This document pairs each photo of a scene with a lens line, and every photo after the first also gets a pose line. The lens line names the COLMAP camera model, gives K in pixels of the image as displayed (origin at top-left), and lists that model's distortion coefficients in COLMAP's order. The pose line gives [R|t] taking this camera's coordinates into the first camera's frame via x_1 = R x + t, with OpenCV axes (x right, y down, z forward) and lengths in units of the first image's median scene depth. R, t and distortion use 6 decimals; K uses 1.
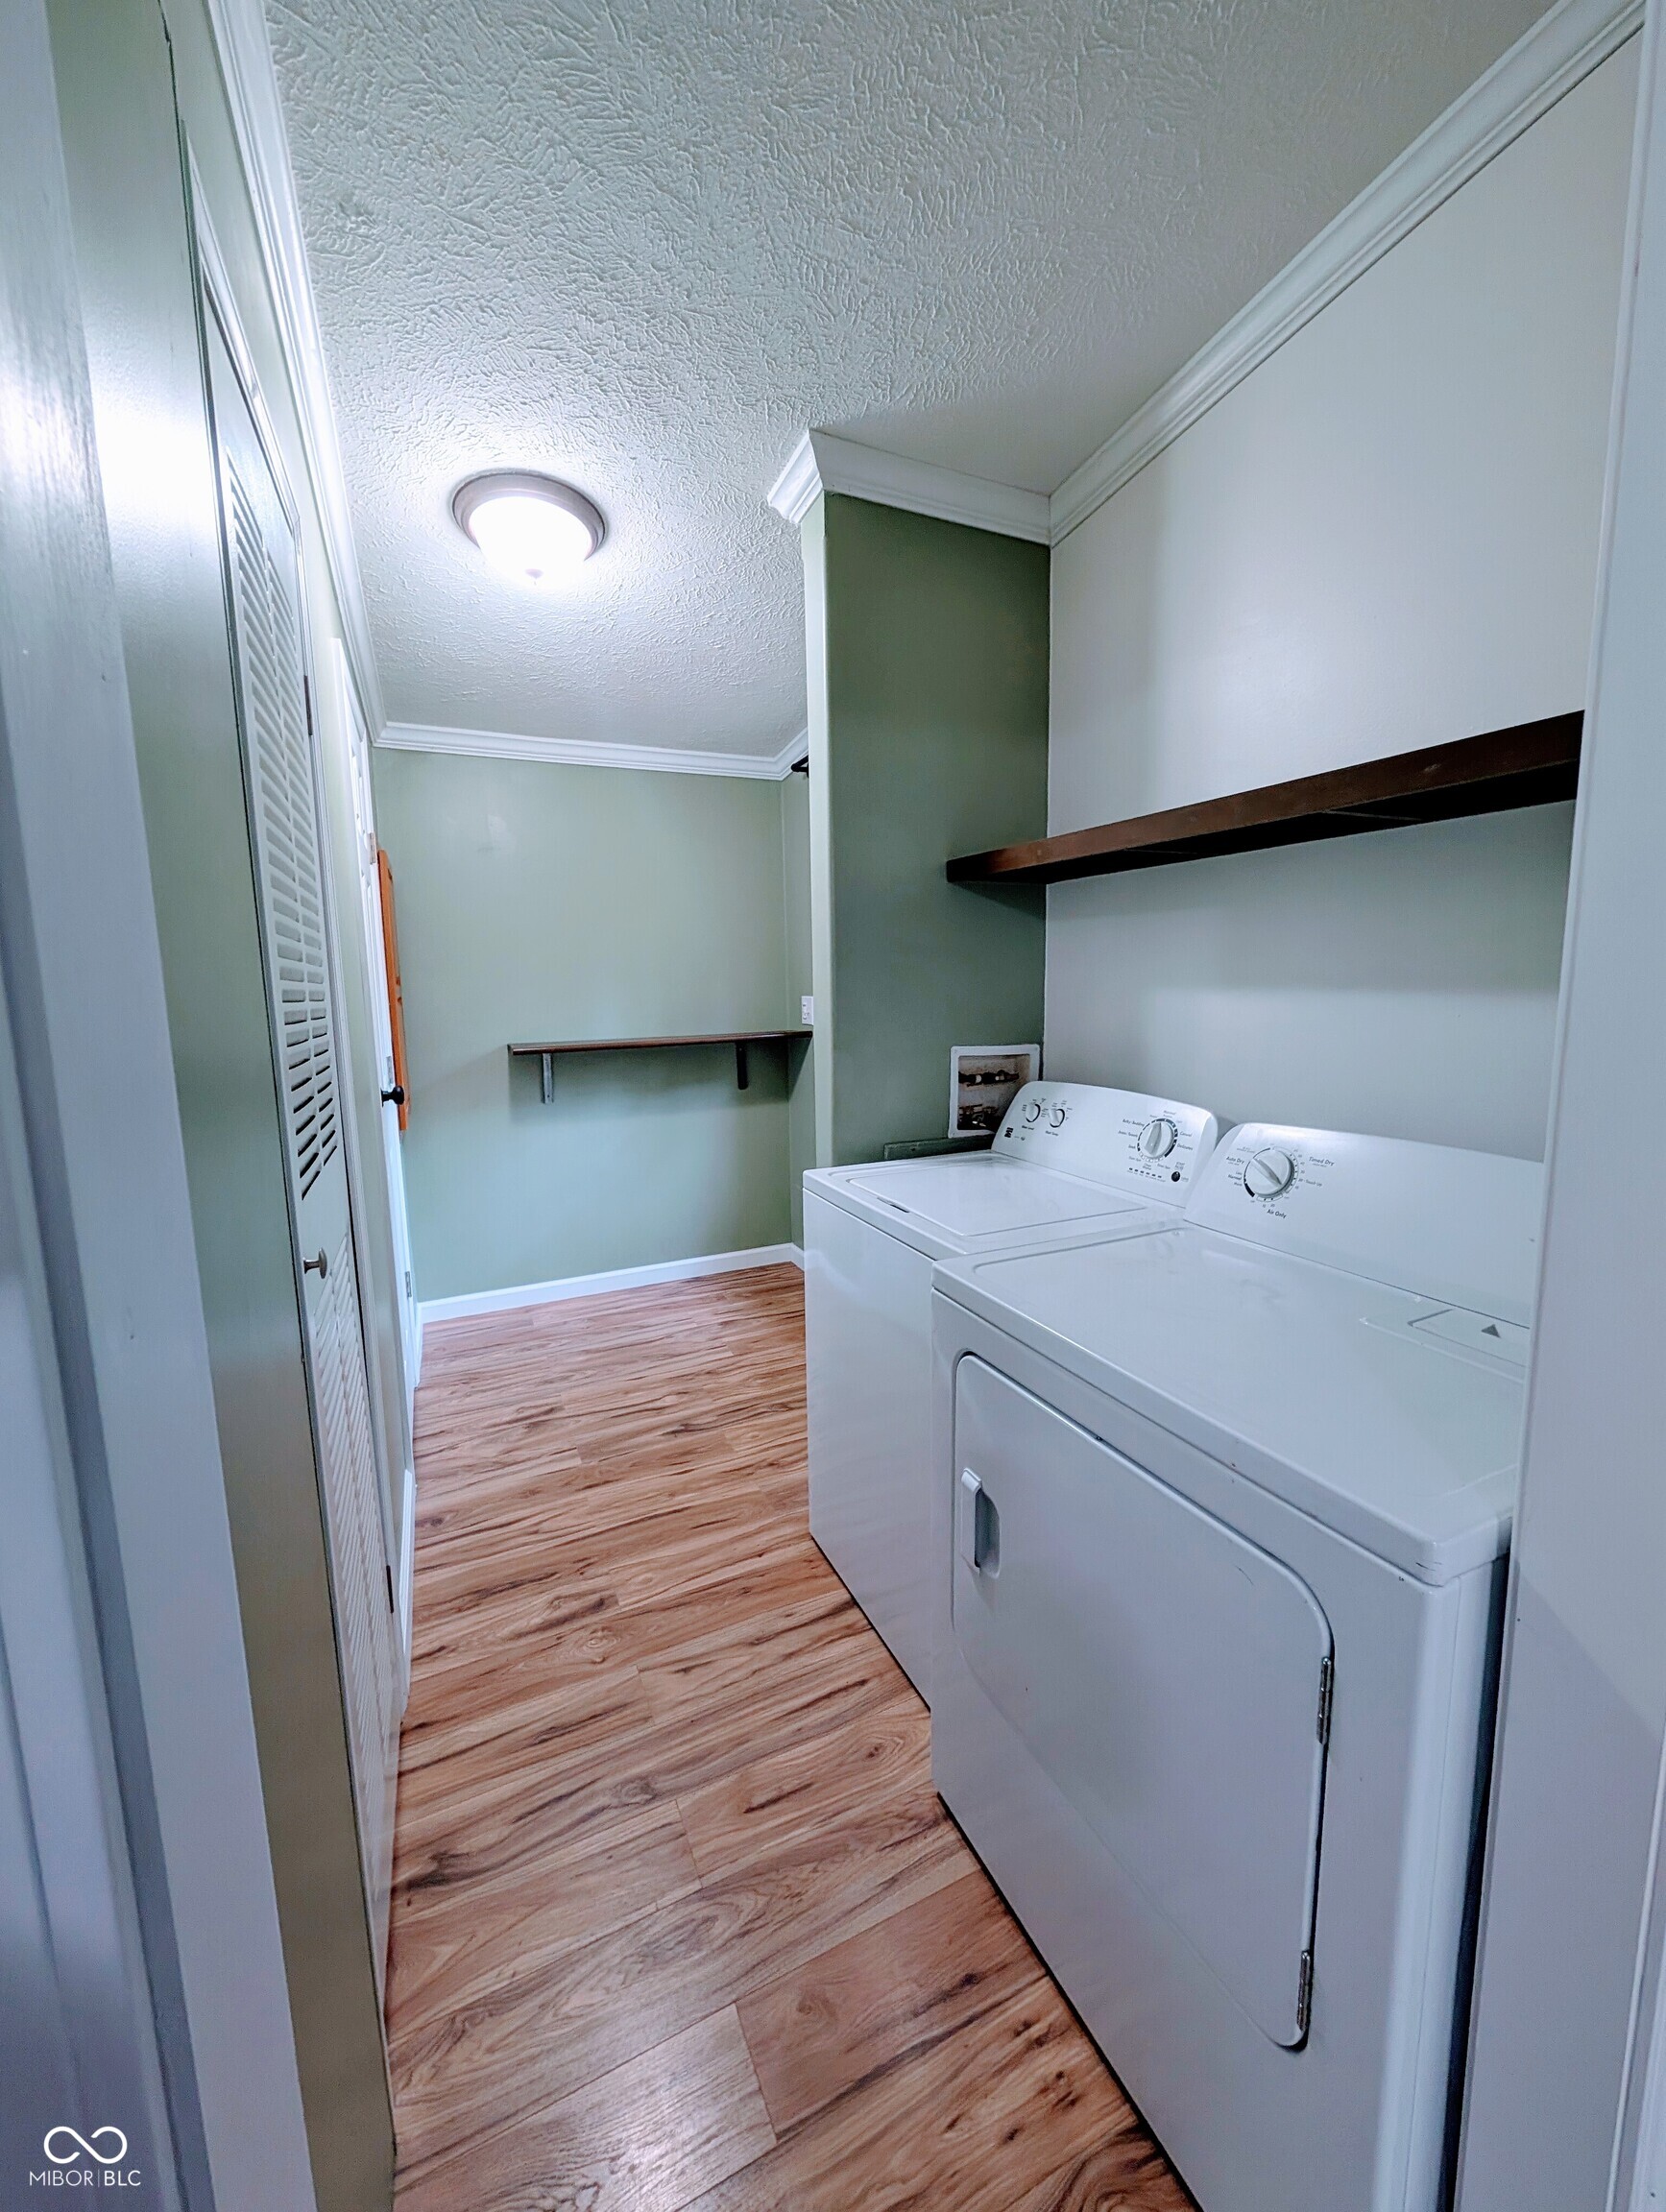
lens RADIAL K [[883.4, 0, 846.7], [0, 883.4, 1103.3], [0, 0, 1]] dist [0.001107, 0.000332]
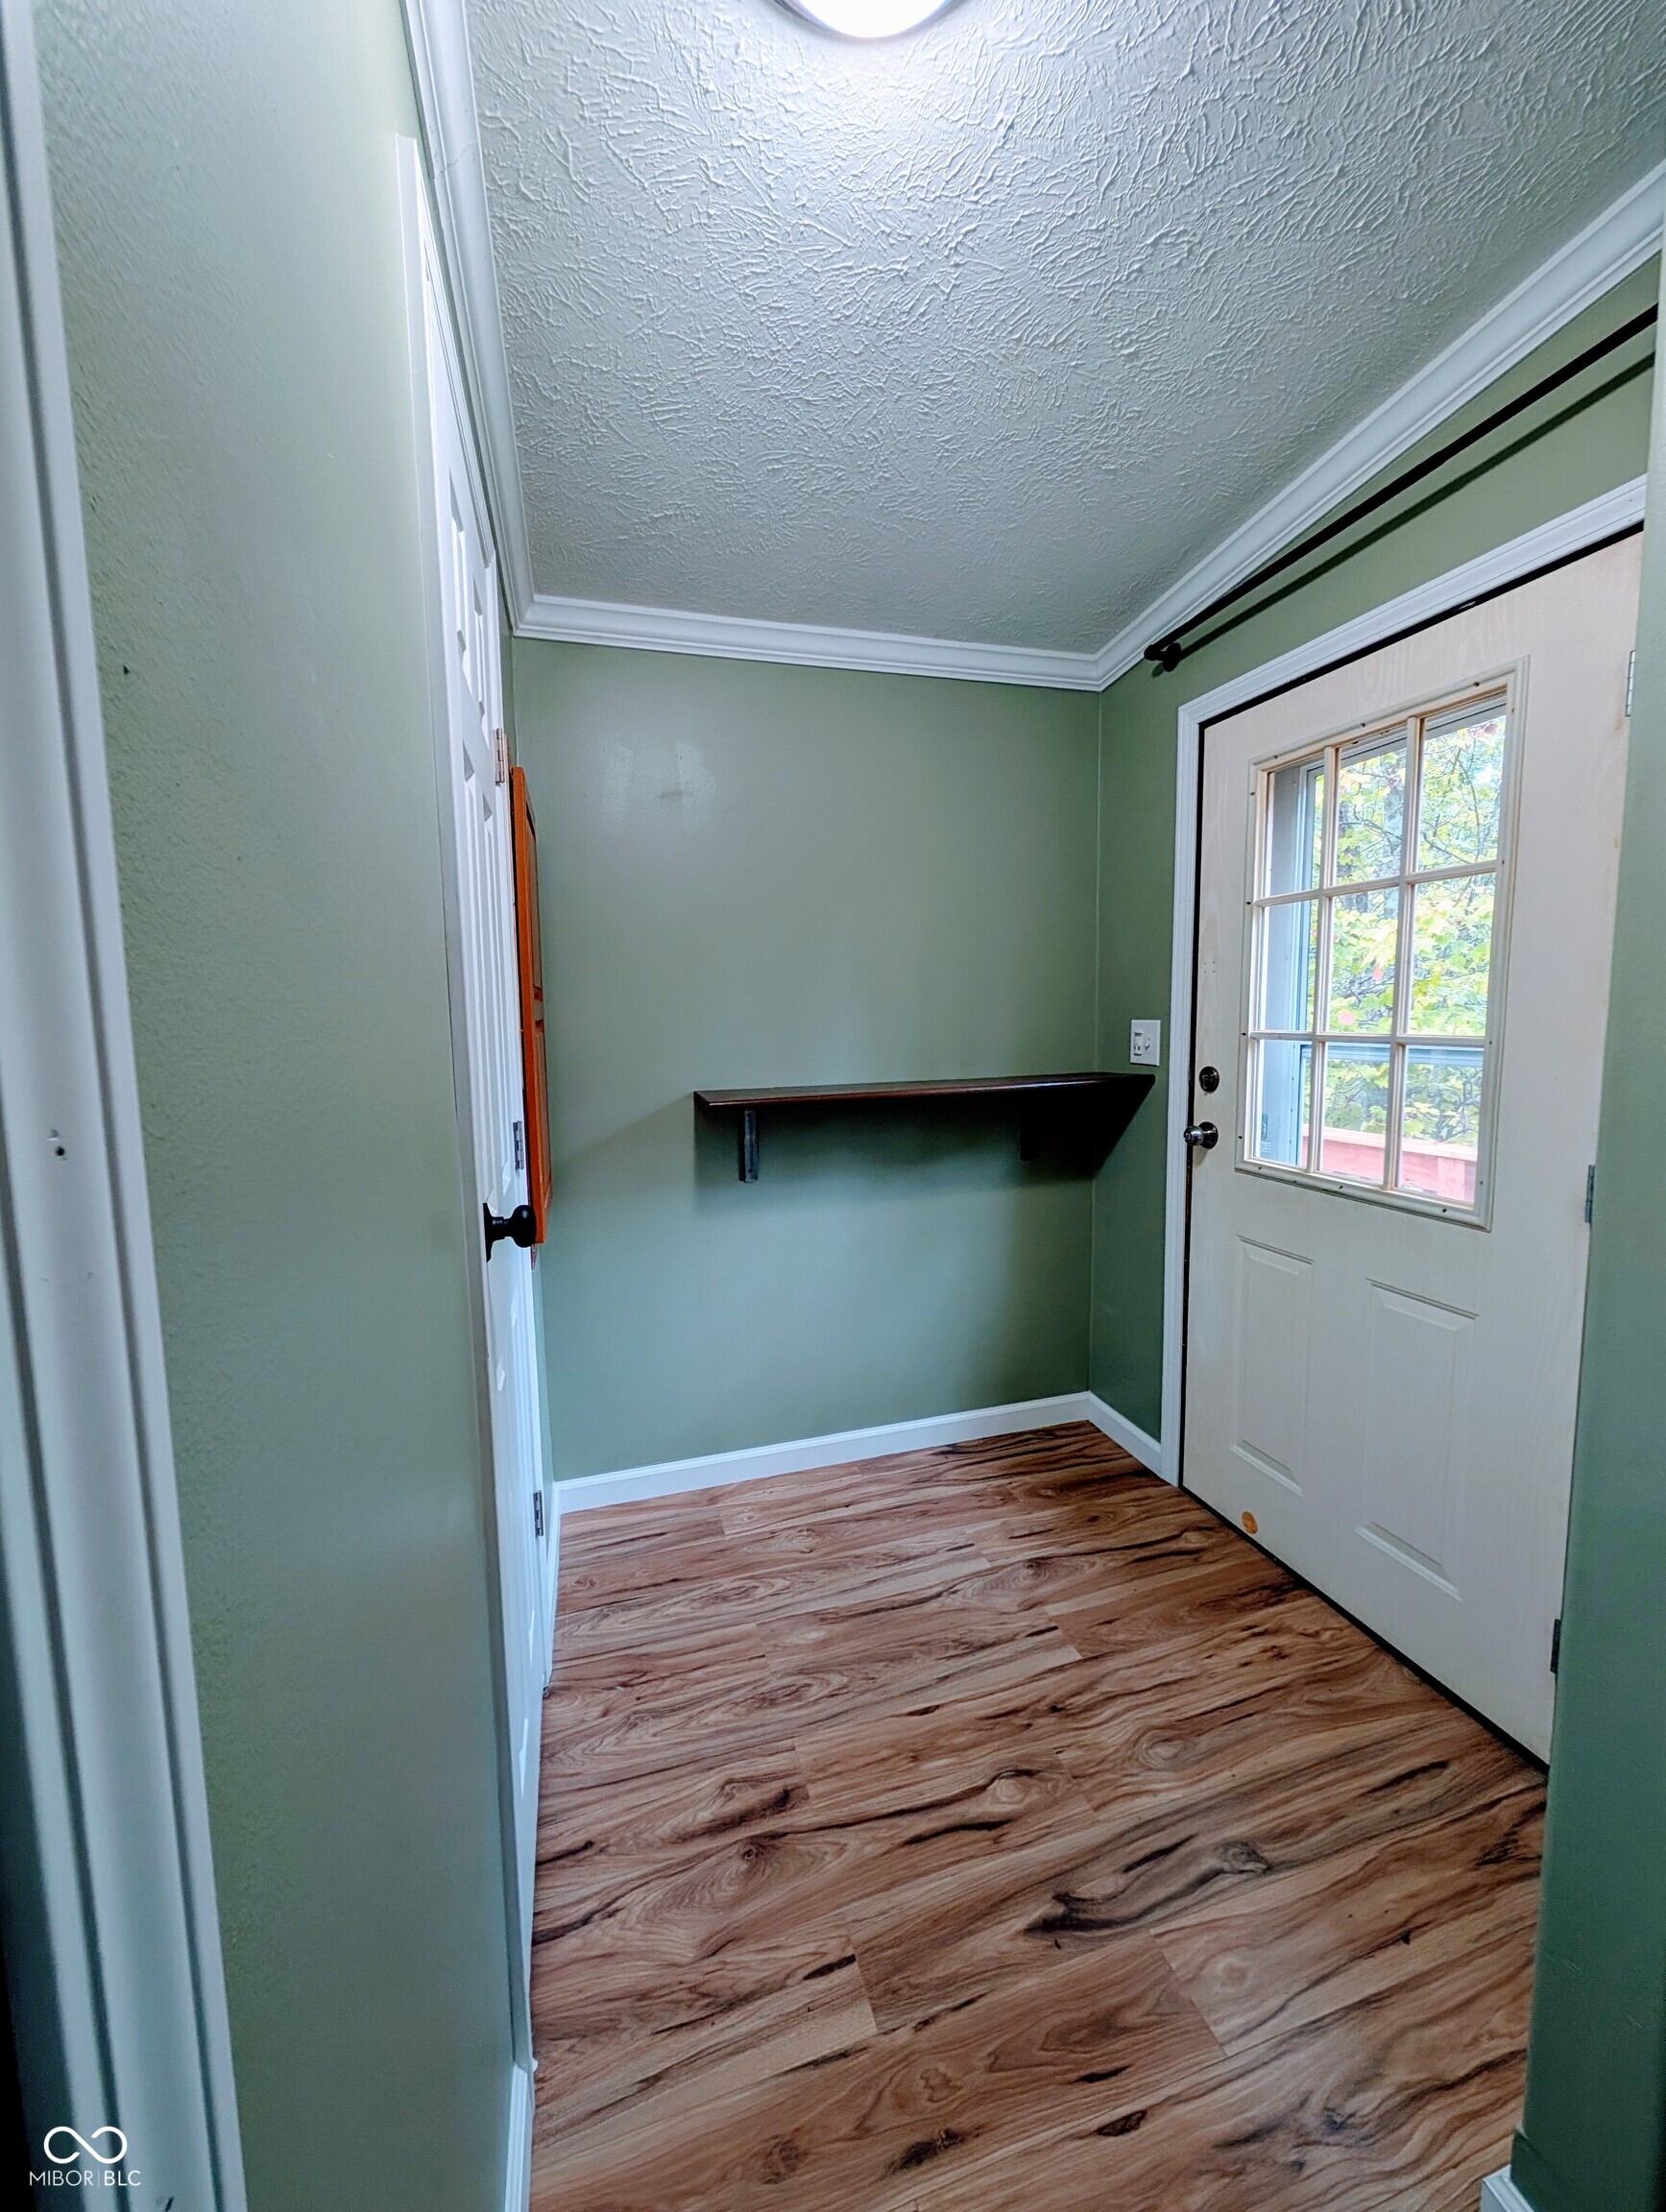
lens RADIAL K [[884.9, 0, 832.7], [0, 884.9, 1106.0], [0, 0, 1]] dist [-0.001289, 0.000542]
pose [[0.987421, 0.014345, -0.157460, -0.197868], [-0.018842, 0.999455, -0.027103, -0.045577], [0.156985, 0.029729, 0.987153, 0.406681]]
